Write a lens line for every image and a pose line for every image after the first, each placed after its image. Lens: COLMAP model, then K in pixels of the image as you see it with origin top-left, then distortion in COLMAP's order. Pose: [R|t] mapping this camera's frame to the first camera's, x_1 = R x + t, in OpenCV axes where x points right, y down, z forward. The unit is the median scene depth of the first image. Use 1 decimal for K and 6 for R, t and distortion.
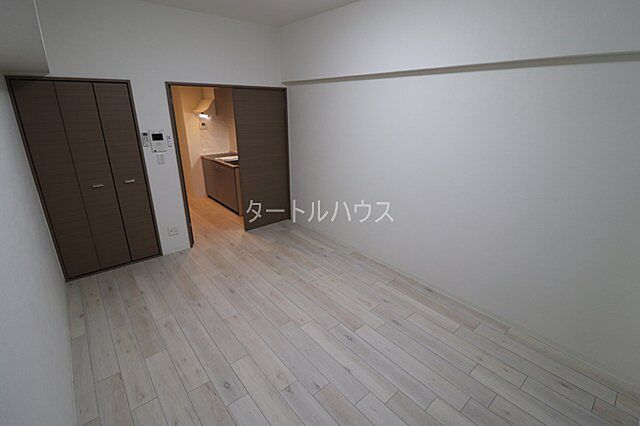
lens RADIAL K [[302.7, 0, 322.7], [0, 302.7, 212.3], [0, 0, 1]] dist [-0.019704, -0.000441]
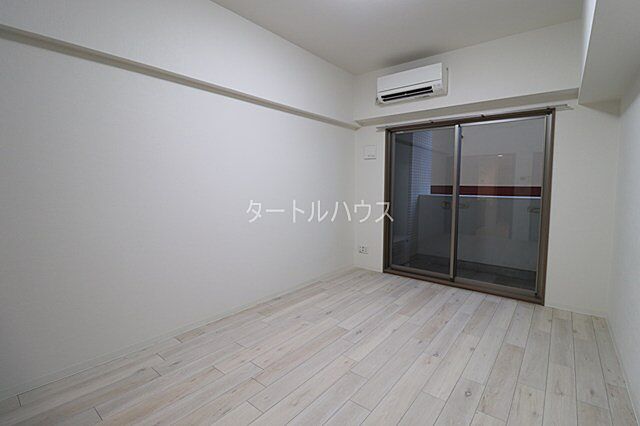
lens RADIAL K [[302.7, 0, 319.4], [0, 302.7, 211.4], [0, 0, 1]] dist [-0.019704, -0.000441]
pose [[-0.199029, -0.088992, 0.975945, -0.639709], [0.315740, 0.936942, 0.149826, -0.139760], [-0.927737, 0.337965, -0.158380, 0.819030]]
